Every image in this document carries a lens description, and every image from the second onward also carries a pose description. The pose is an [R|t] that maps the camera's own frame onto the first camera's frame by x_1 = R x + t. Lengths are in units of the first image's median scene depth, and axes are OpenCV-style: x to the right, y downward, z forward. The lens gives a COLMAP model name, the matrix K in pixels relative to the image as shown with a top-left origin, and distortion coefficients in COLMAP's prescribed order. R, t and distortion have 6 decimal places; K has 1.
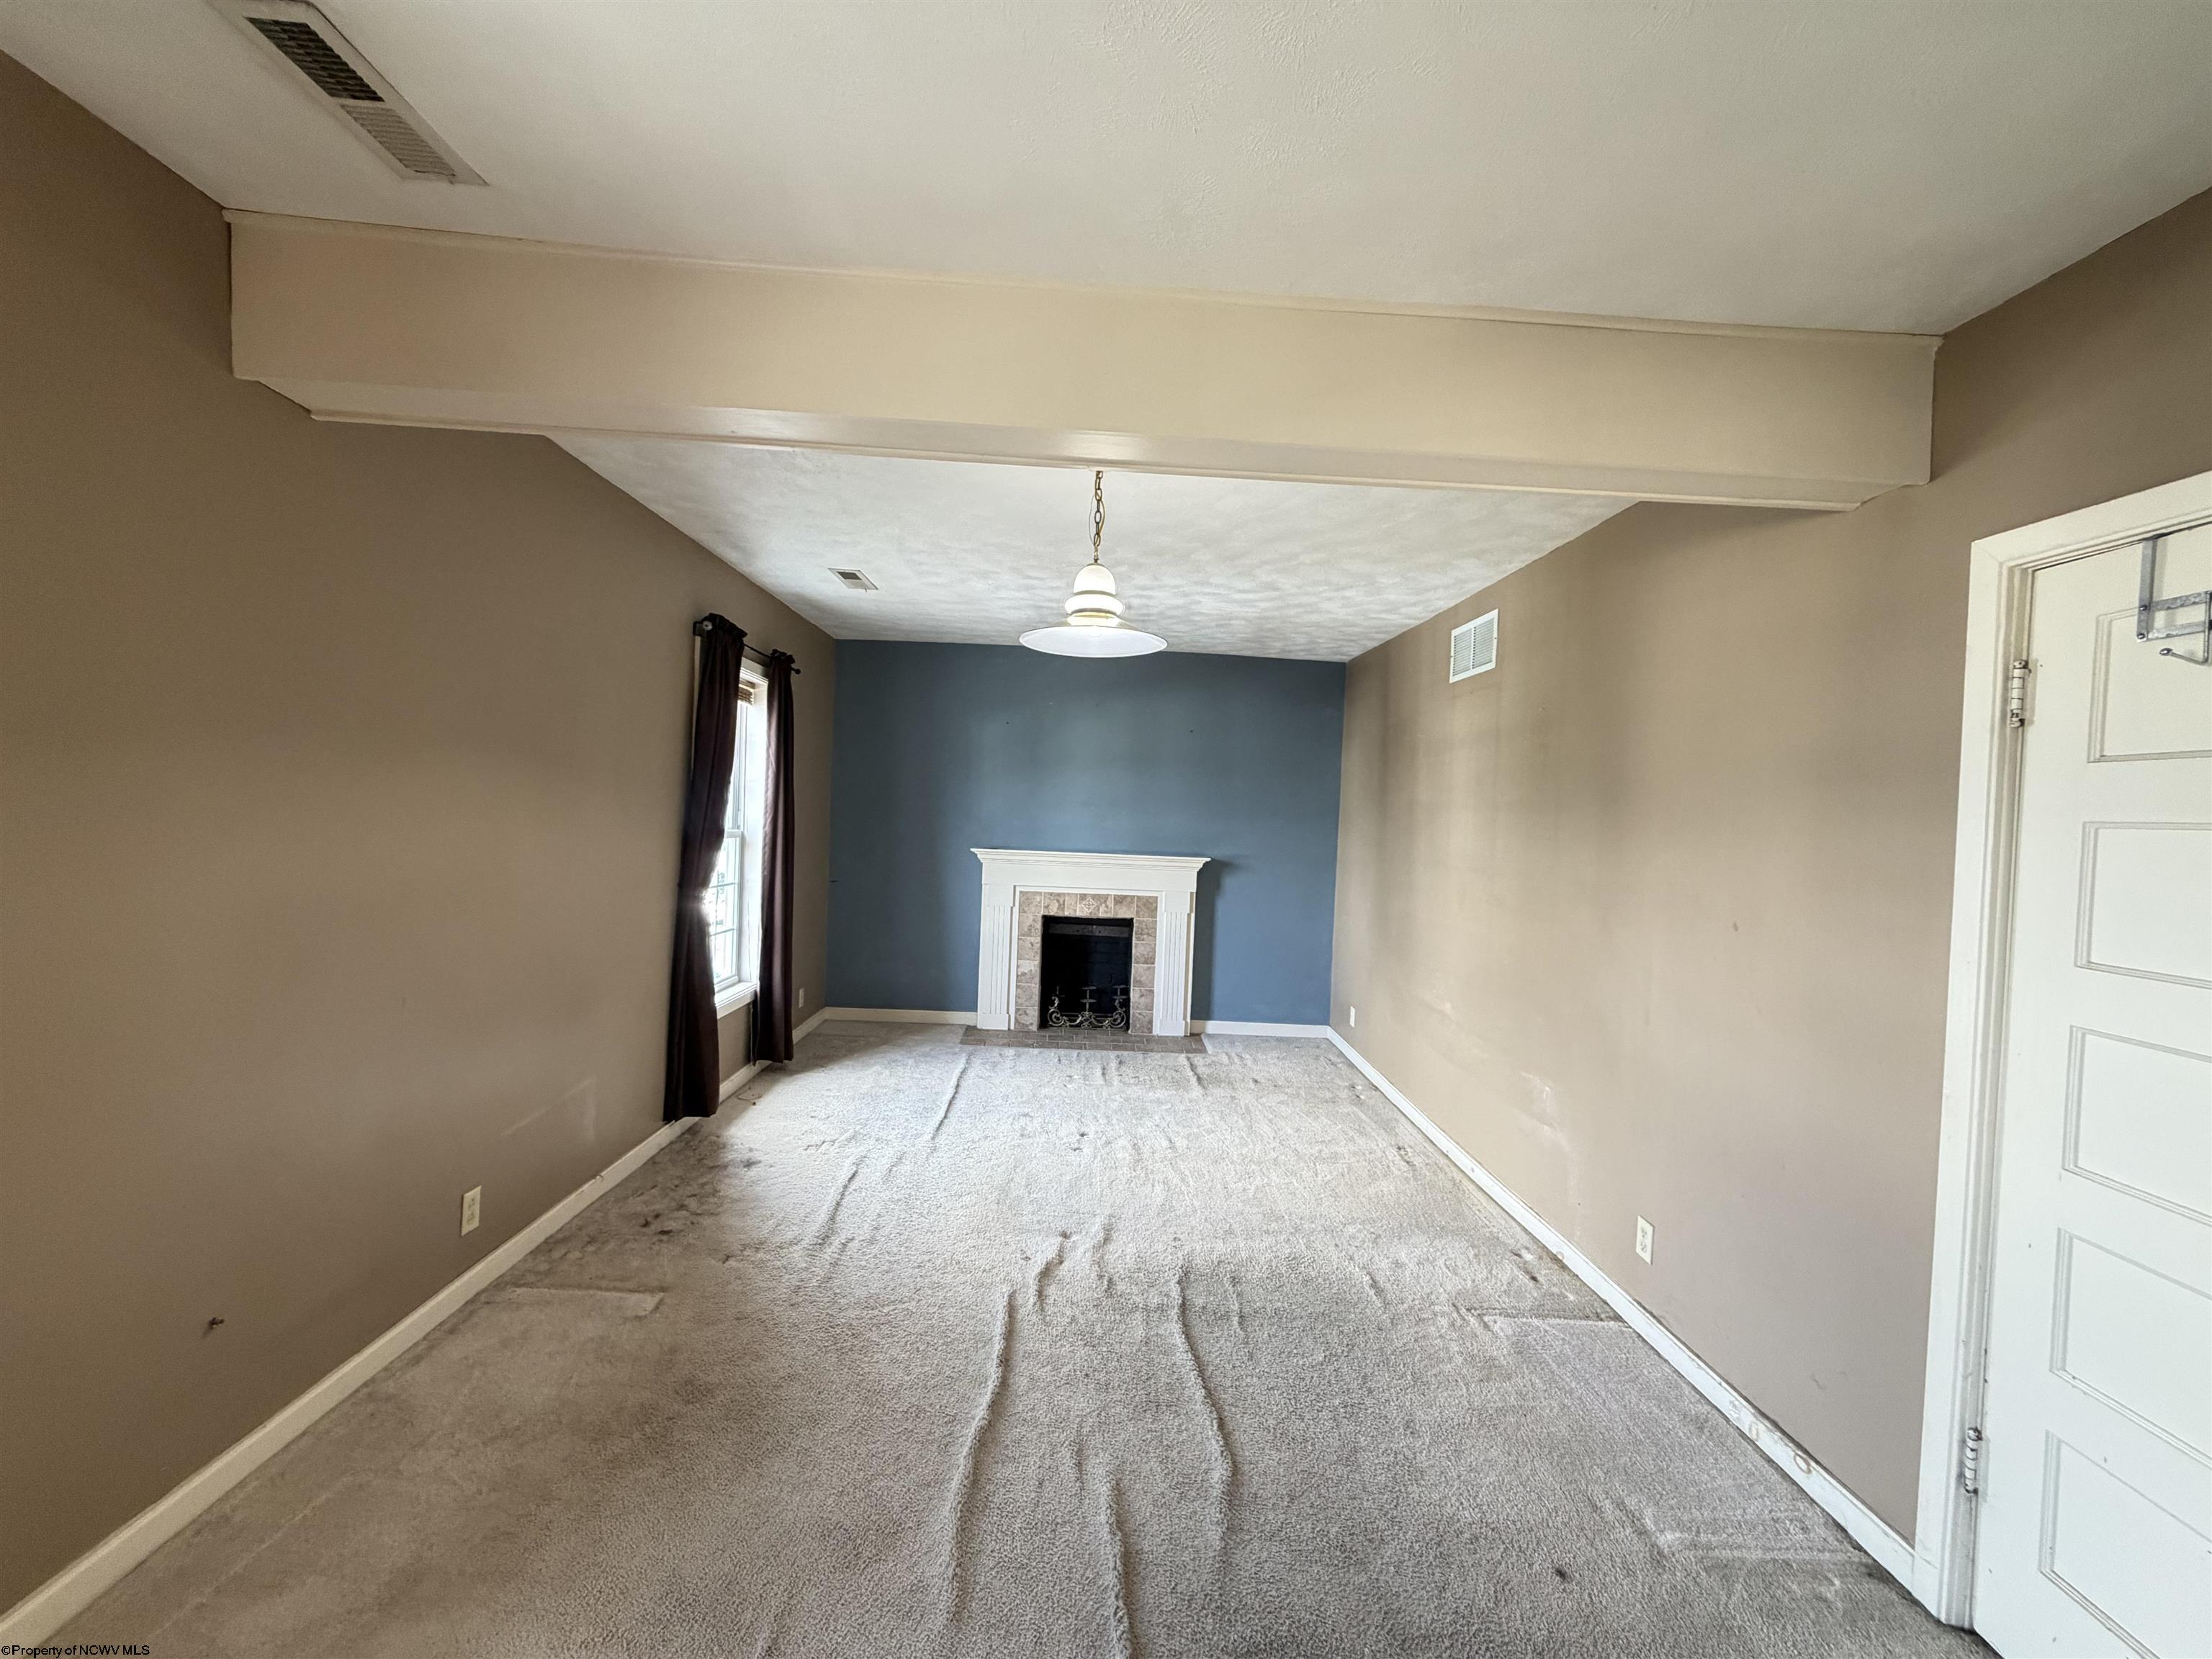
lens RADIAL K [[880.7, 0, 1104.9], [0, 880.7, 828.1], [0, 0, 1]] dist [-0.000941, 0.001441]
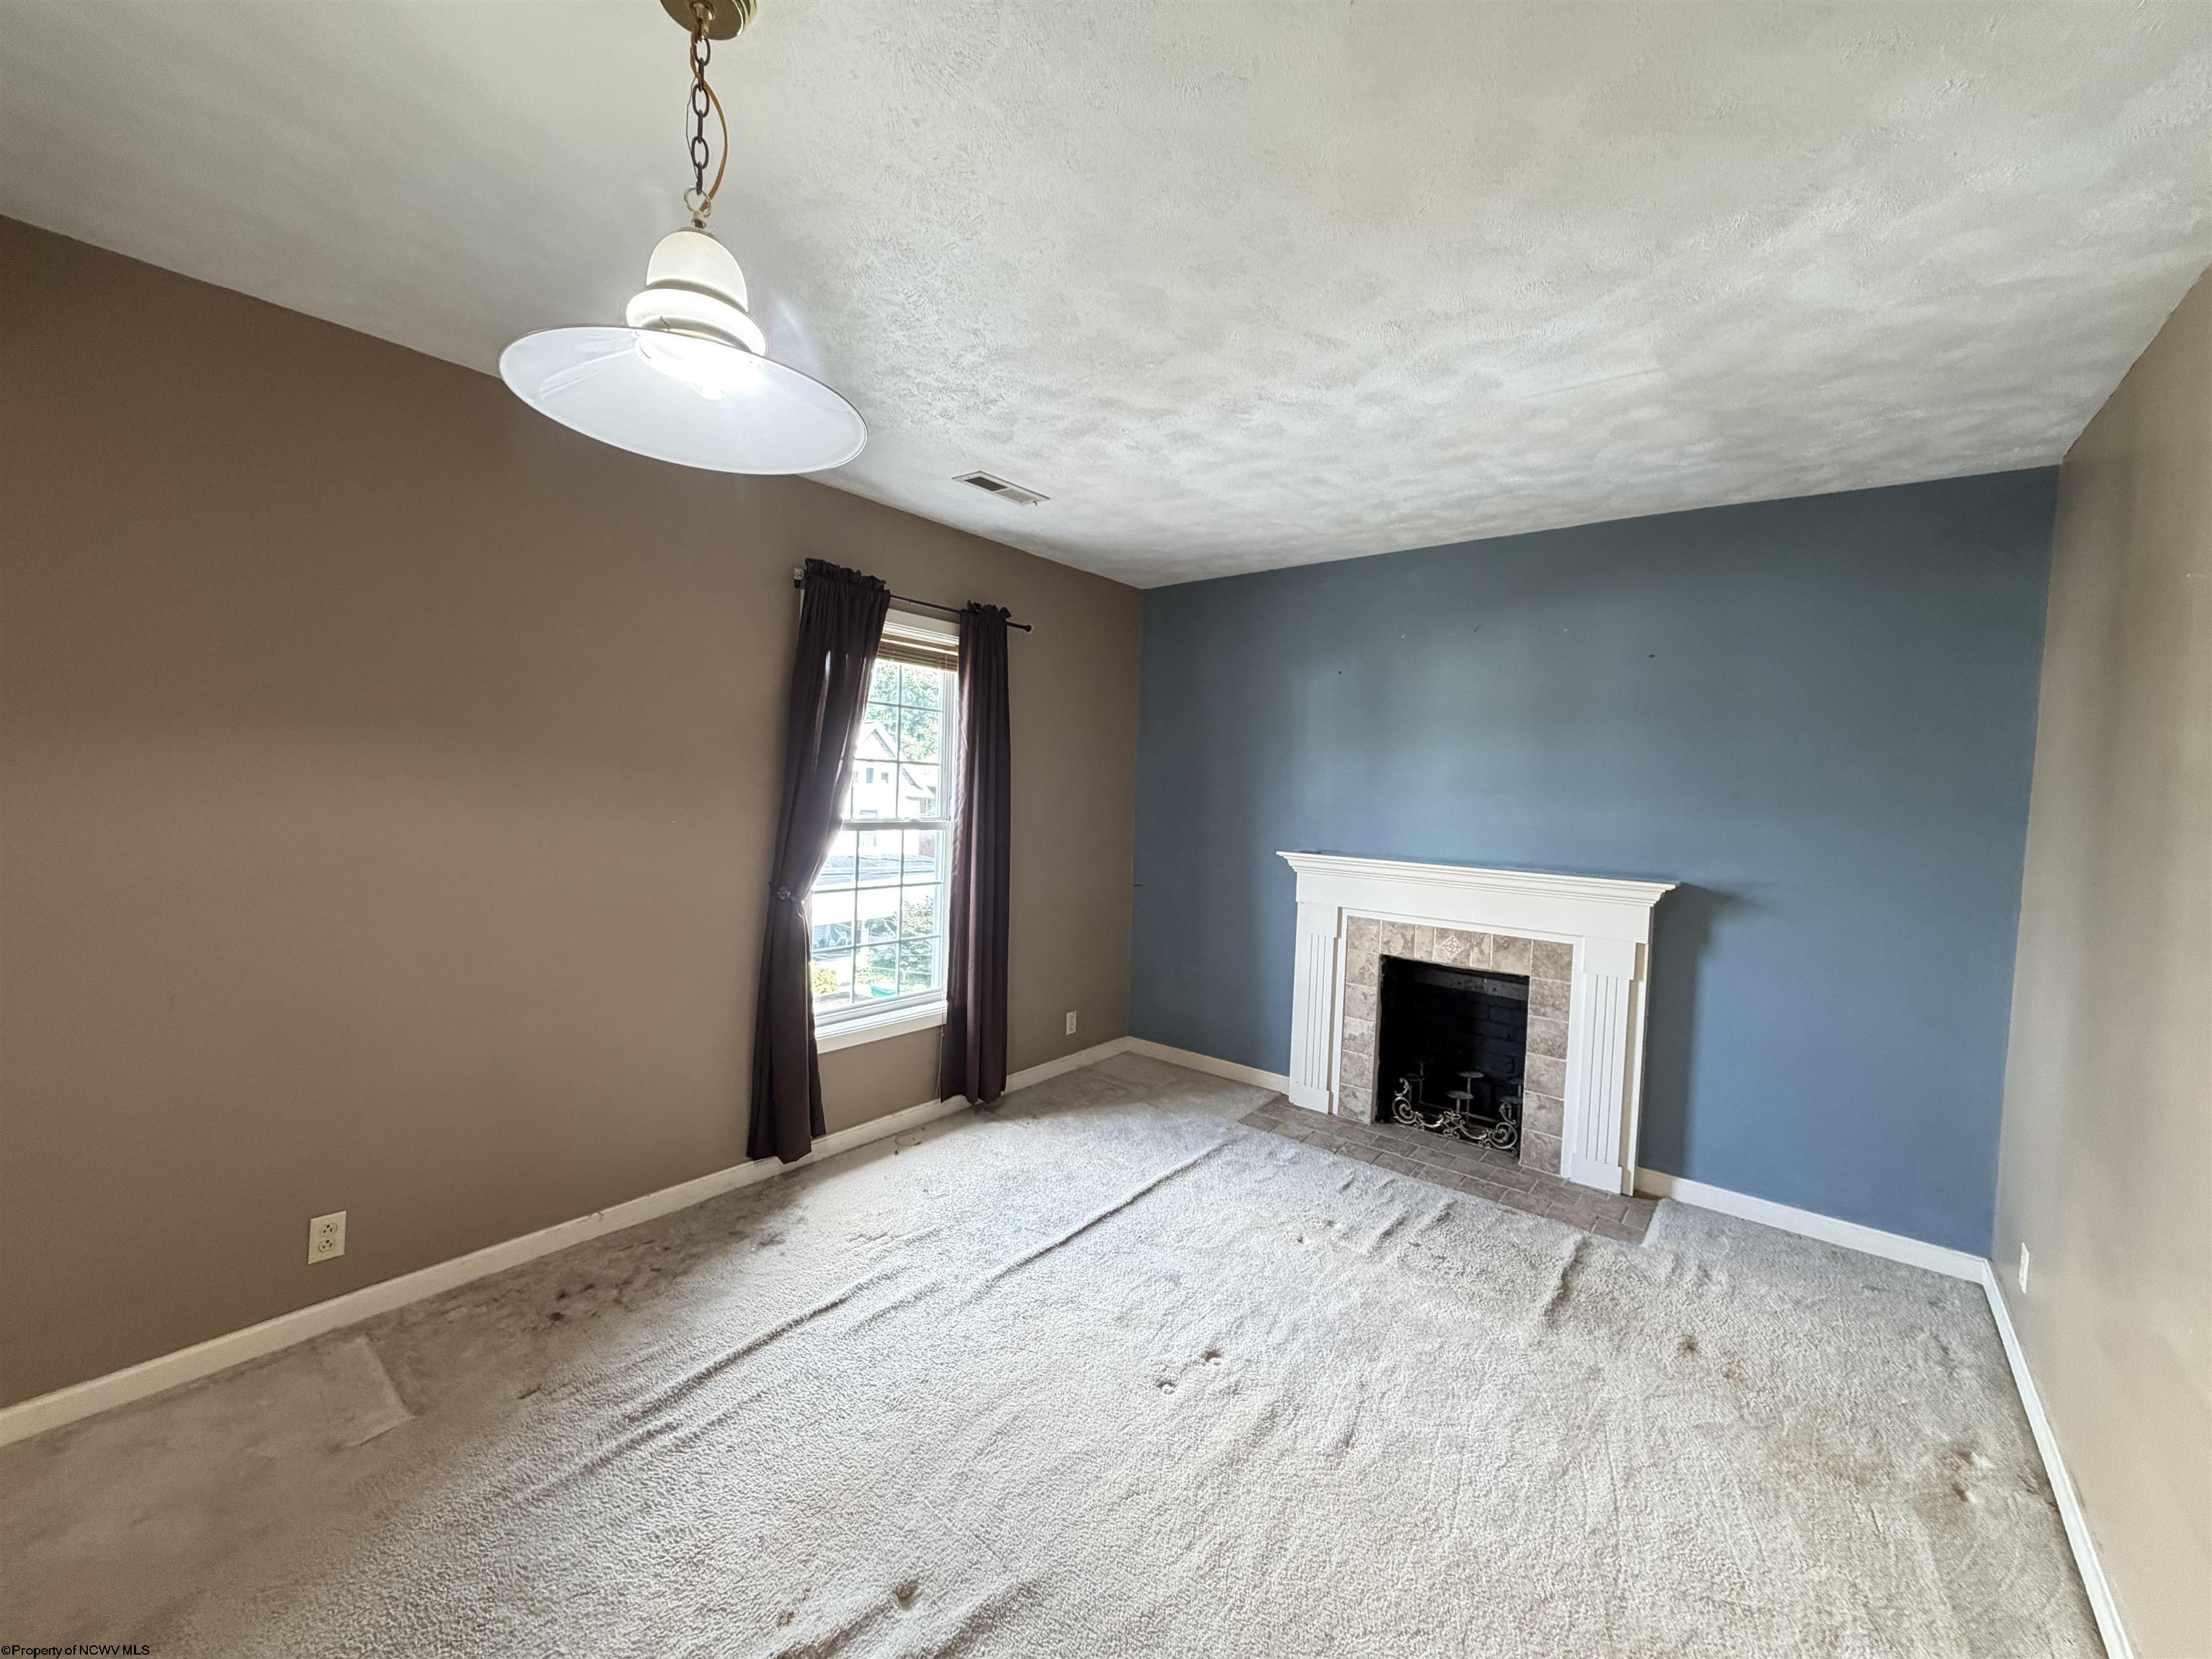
lens RADIAL K [[880.7, 0, 1107.0], [0, 880.7, 829.9], [0, 0, 1]] dist [-0.000941, 0.001441]
pose [[0.766776, 0.019306, -0.641624, 0.209411], [-0.013982, 0.999813, 0.013374, -0.002179], [0.641762, -0.001283, 0.766903, 0.374374]]
